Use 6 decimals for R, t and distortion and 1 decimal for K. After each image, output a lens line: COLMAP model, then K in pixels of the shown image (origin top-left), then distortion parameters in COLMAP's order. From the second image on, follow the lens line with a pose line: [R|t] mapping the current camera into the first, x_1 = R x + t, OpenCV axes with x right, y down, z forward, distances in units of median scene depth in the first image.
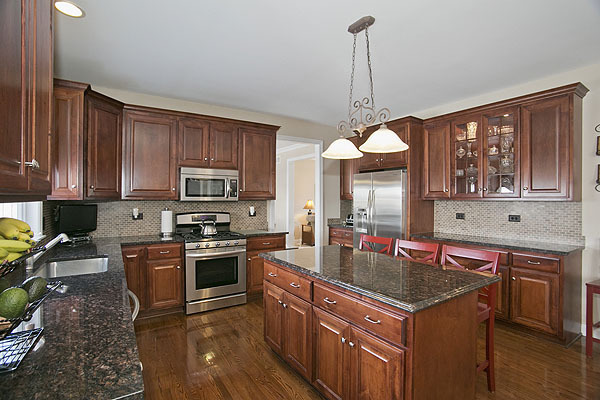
lens RADIAL K [[294.3, 0, 298.9], [0, 294.3, 199.0], [0, 0, 1]] dist [-0.032782, 0.004194]
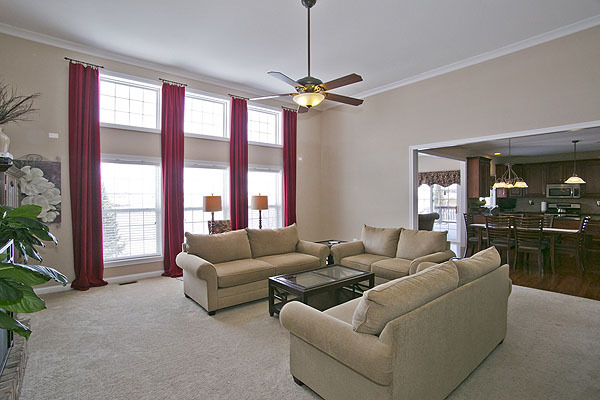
lens RADIAL K [[294.3, 0, 299.4], [0, 294.3, 197.8], [0, 0, 1]] dist [-0.032782, 0.004194]
pose [[0.155268, 0.001247, -0.987872, 1.584885], [-0.002655, 0.999996, 0.000844, 0.010055], [0.987869, 0.002492, 0.155271, -1.378619]]
